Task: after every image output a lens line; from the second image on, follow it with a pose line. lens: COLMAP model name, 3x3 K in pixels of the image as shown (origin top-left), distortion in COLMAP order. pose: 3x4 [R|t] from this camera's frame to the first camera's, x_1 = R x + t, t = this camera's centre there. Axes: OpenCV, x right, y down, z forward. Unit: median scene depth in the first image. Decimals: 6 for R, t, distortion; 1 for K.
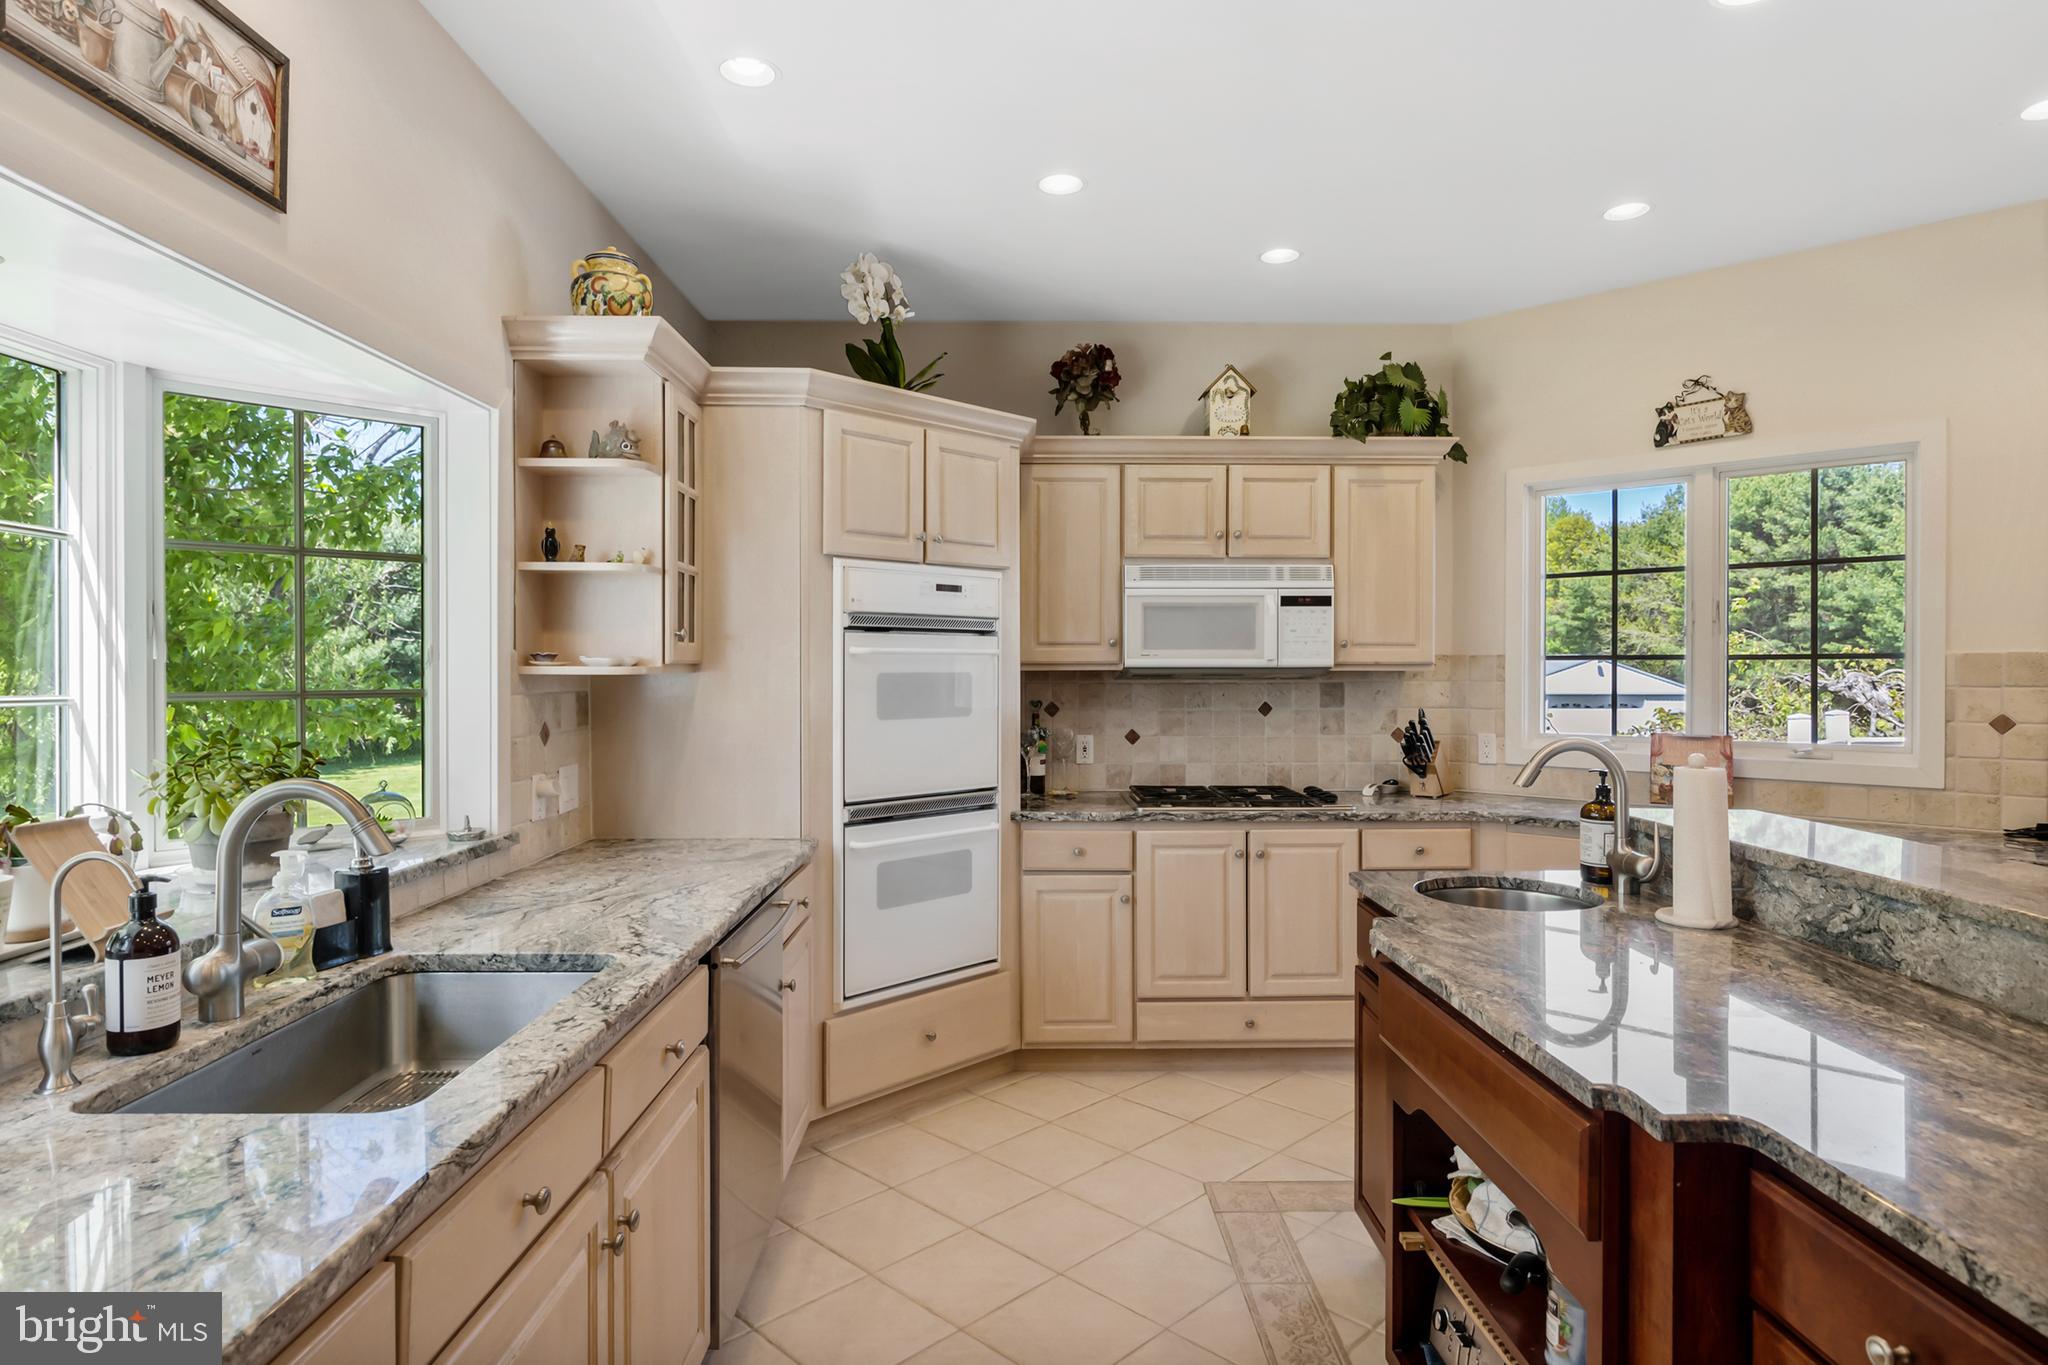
lens RADIAL K [[1148.3, 0, 1016.8], [0, 1148.3, 676.7], [0, 0, 1]] dist [-0.003174, -0.002207]
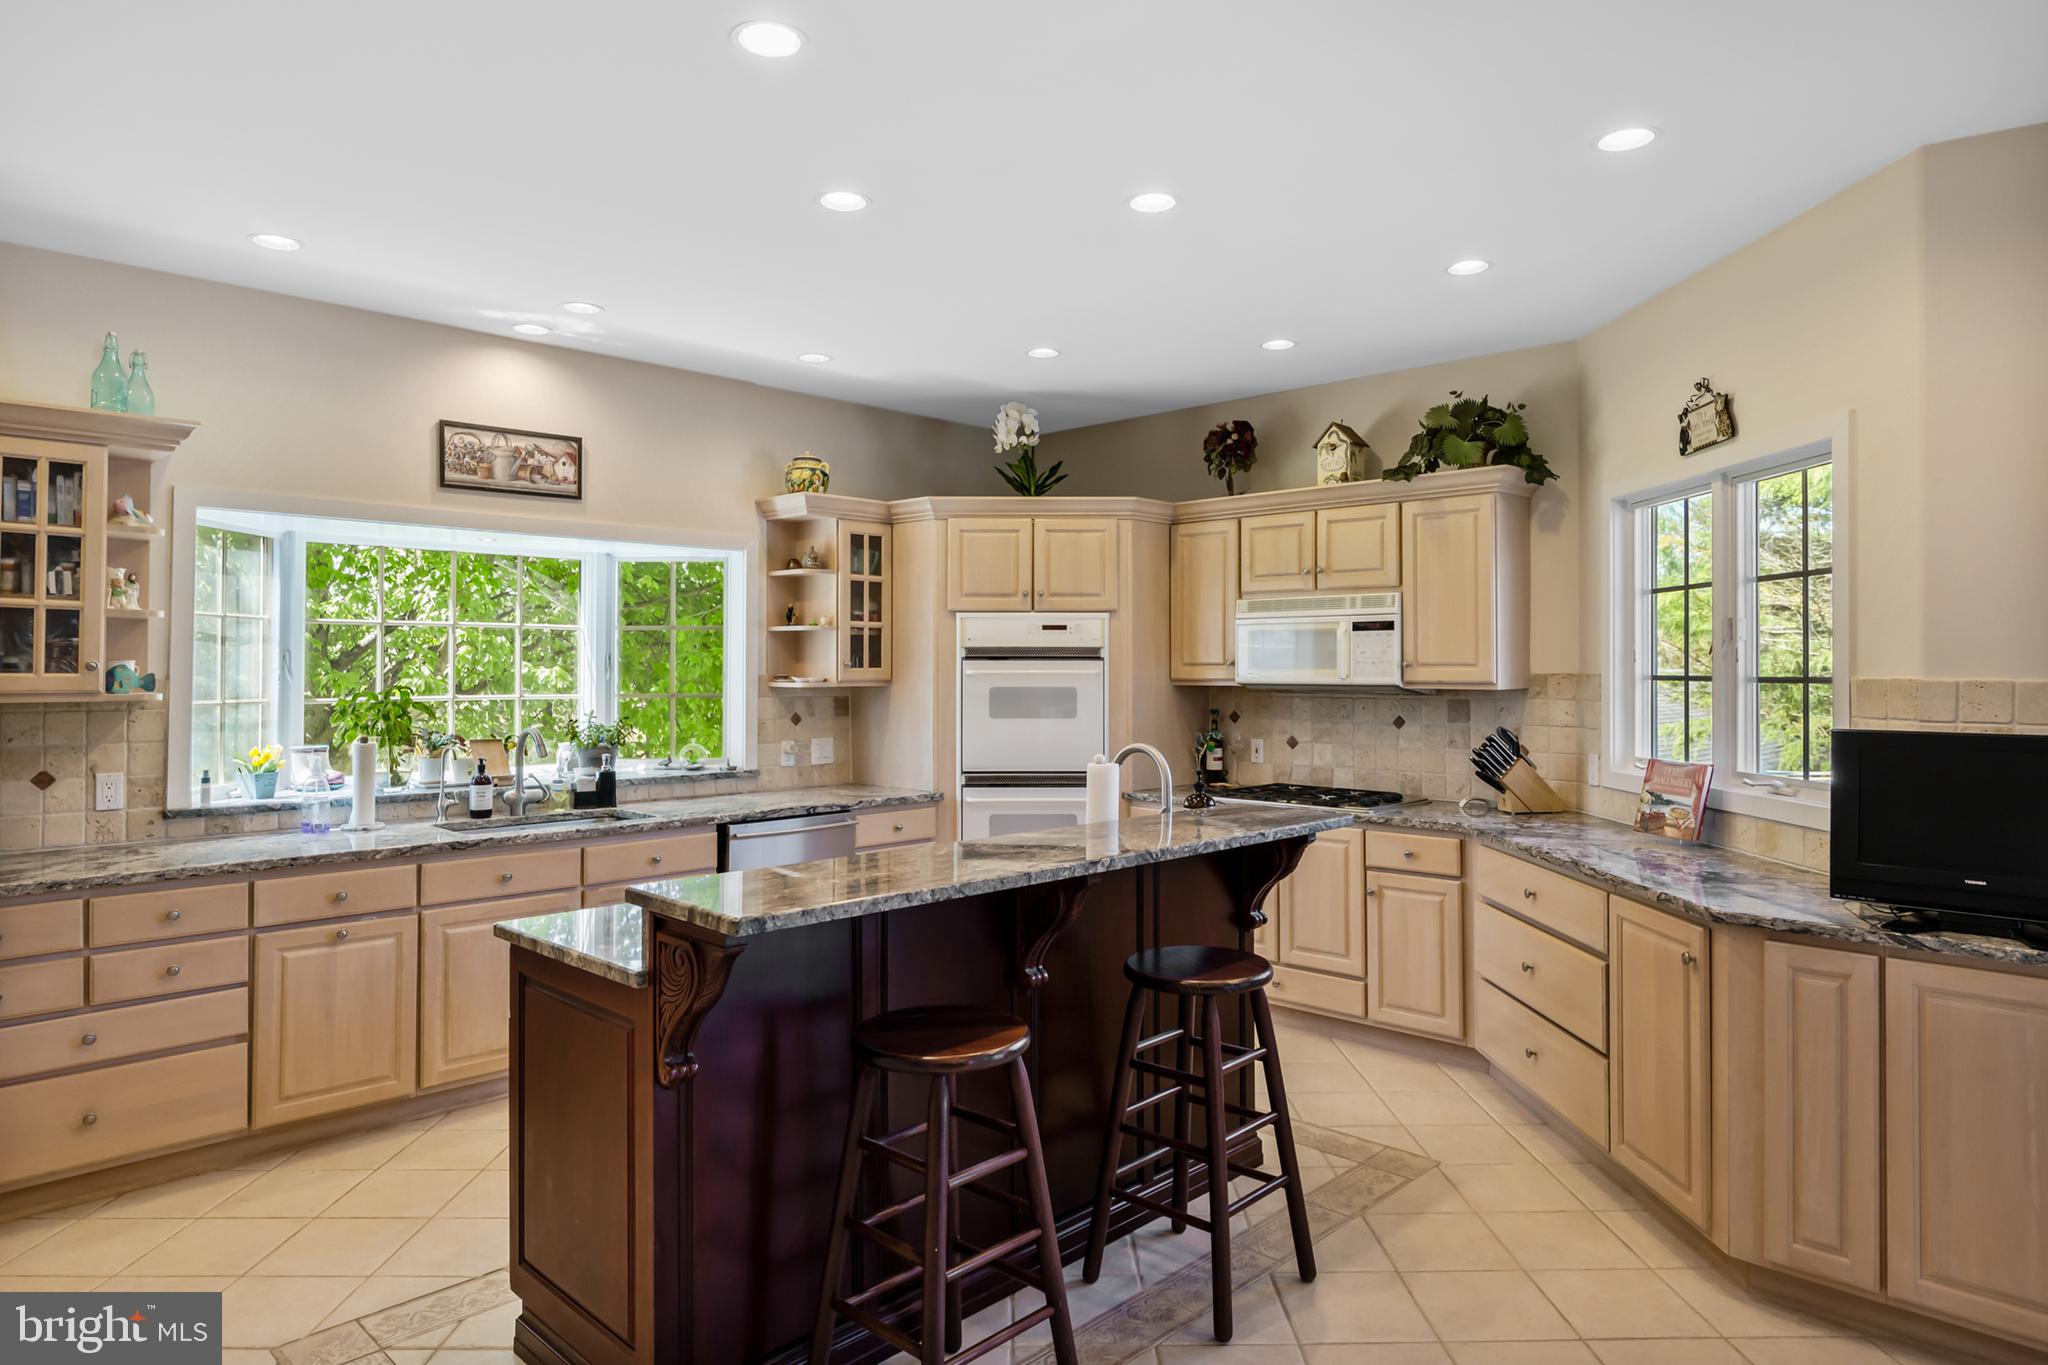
lens RADIAL K [[1228.0, 0, 1050.0], [0, 1228.0, 646.0], [0, 0, 1]] dist [-0.002908, -0.002188]
pose [[0.713391, -0.011201, -0.700676, 0.893506], [-0.006296, 0.999729, -0.022392, -0.018156], [0.700737, 0.020385, 0.713128, -0.077844]]
